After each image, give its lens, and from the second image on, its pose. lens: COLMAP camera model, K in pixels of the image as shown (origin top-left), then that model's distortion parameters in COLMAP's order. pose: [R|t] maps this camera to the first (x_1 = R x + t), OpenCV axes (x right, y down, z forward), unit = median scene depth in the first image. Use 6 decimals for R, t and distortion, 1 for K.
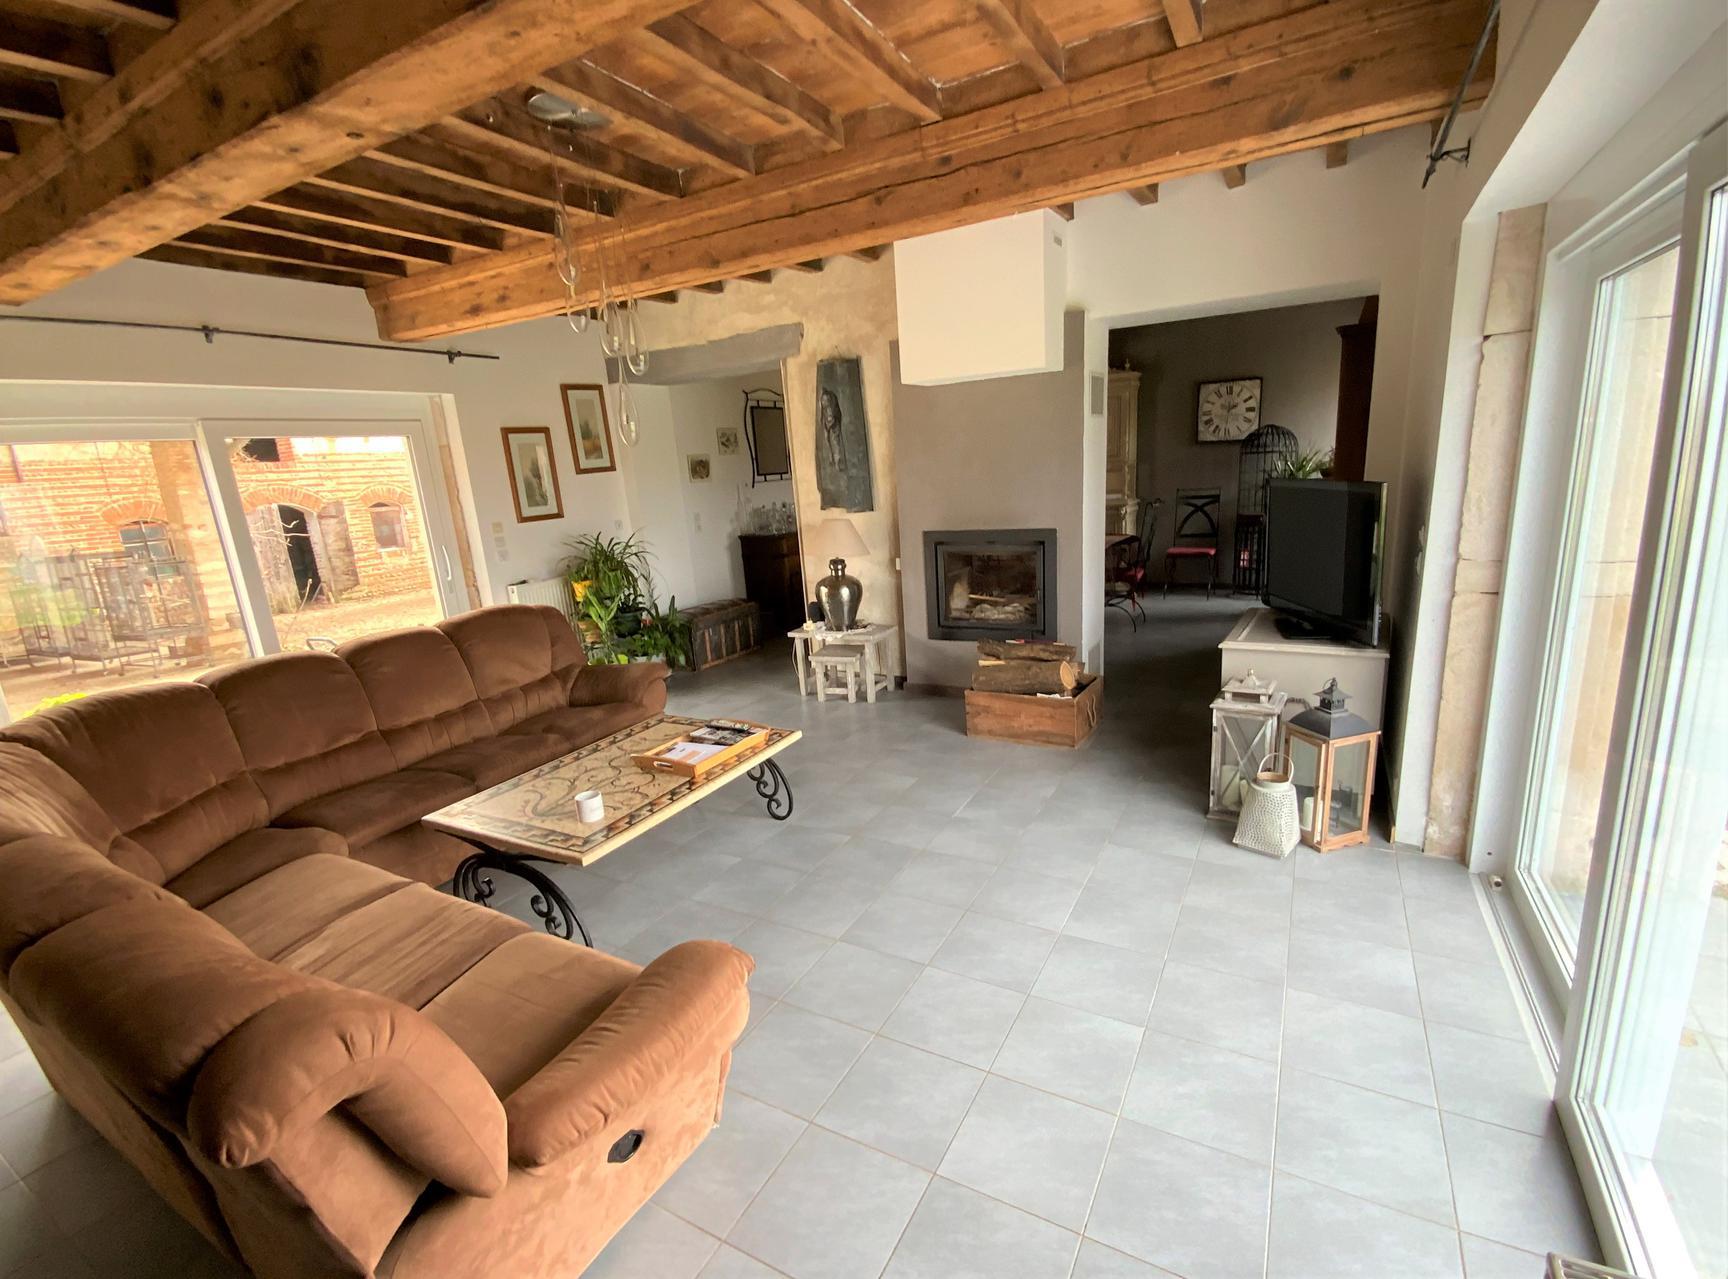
lens RADIAL K [[784.3, 0, 865.7], [0, 784.3, 659.6], [0, 0, 1]] dist [-0.000136, -0.000435]
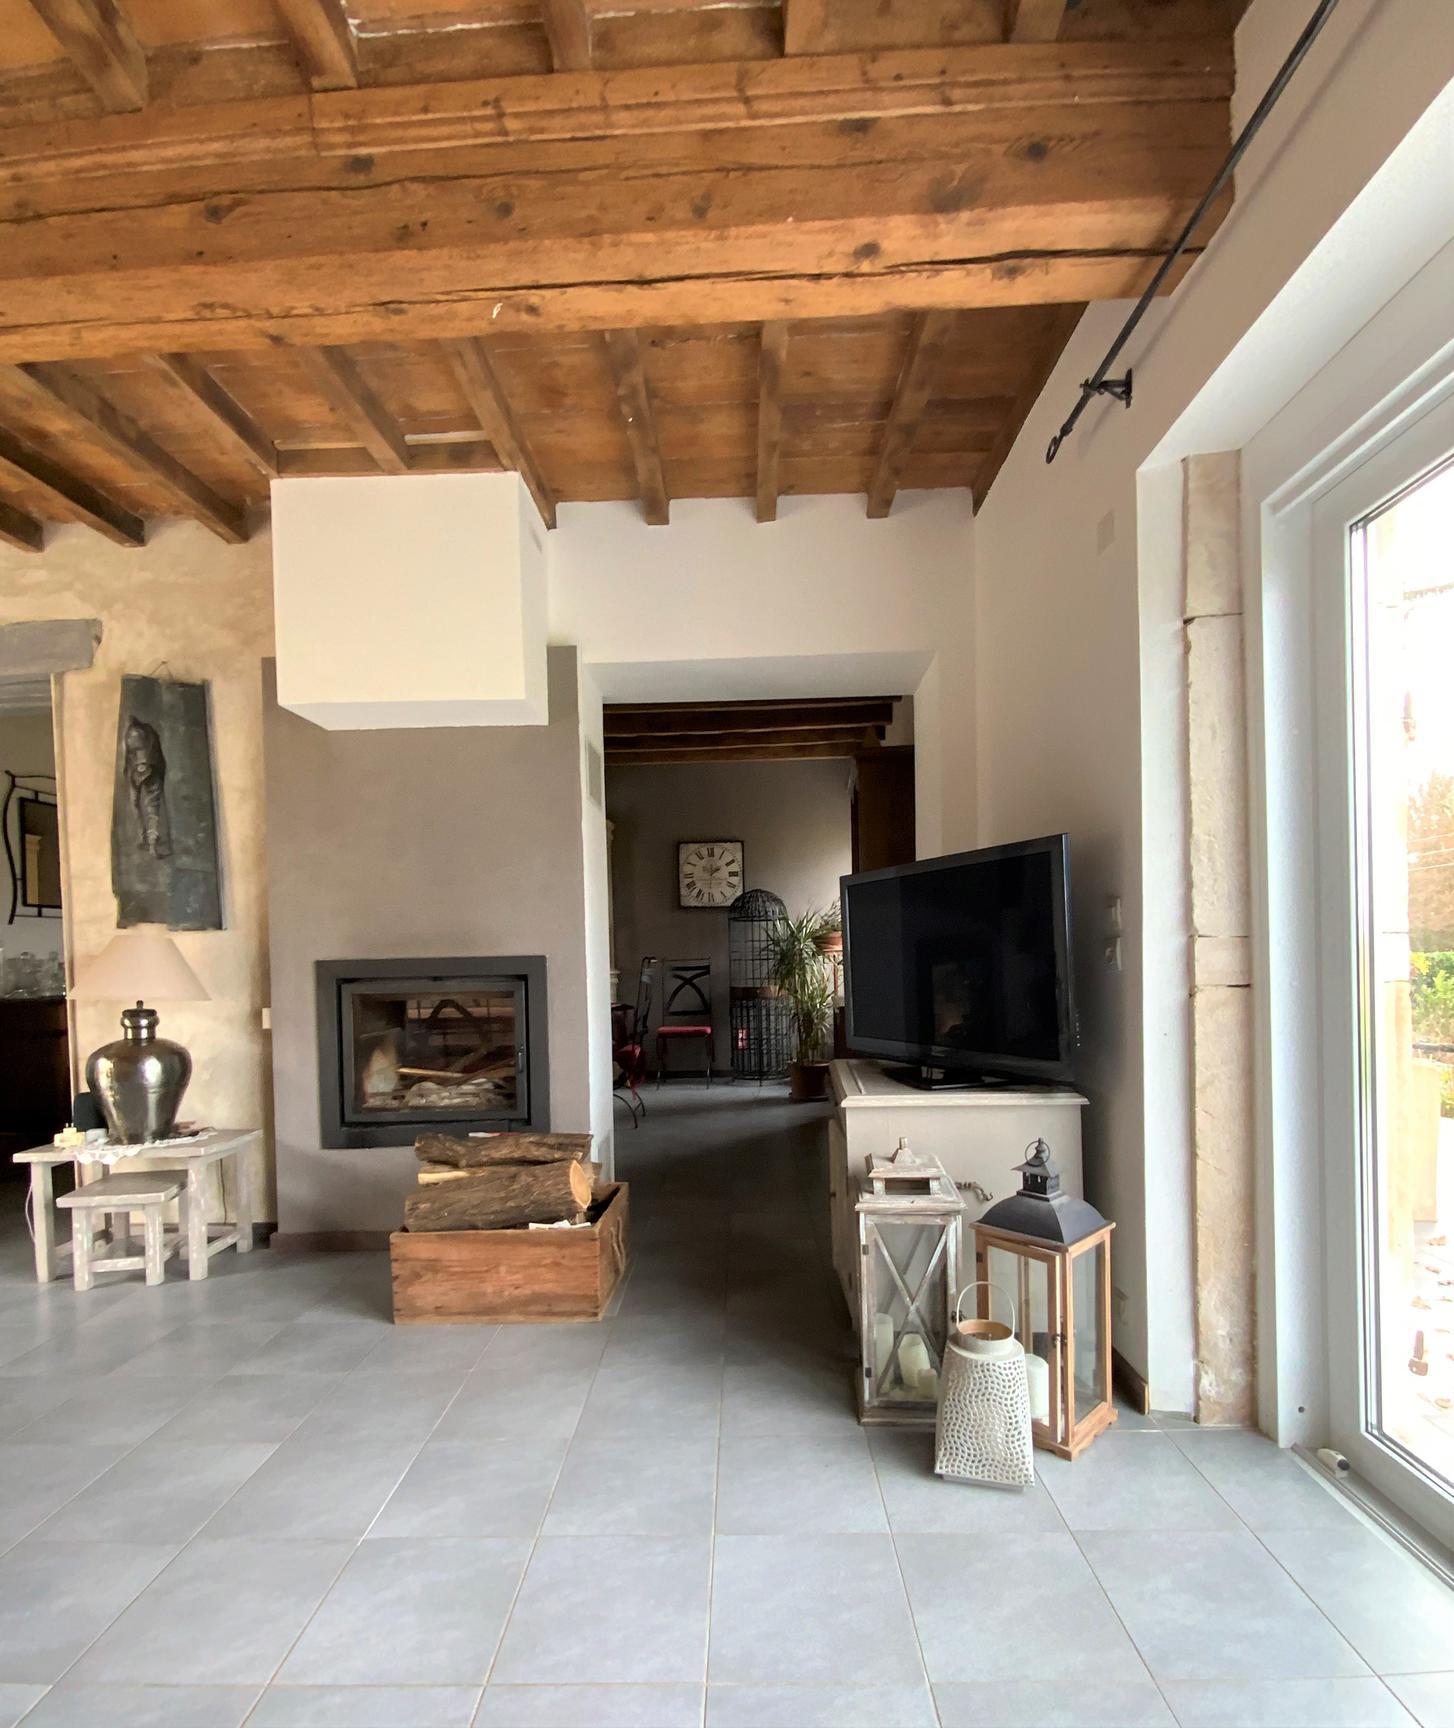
lens RADIAL K [[862.5, 0, 728.4], [0, 862.5, 969.6], [0, 0, 1]] dist [0.018975, -0.018112]
pose [[0.878959, 0.036979, 0.475462, 0.041287], [0.083883, 0.969458, -0.230469, 0.020297], [-0.469463, 0.242456, 0.849011, 0.344353]]
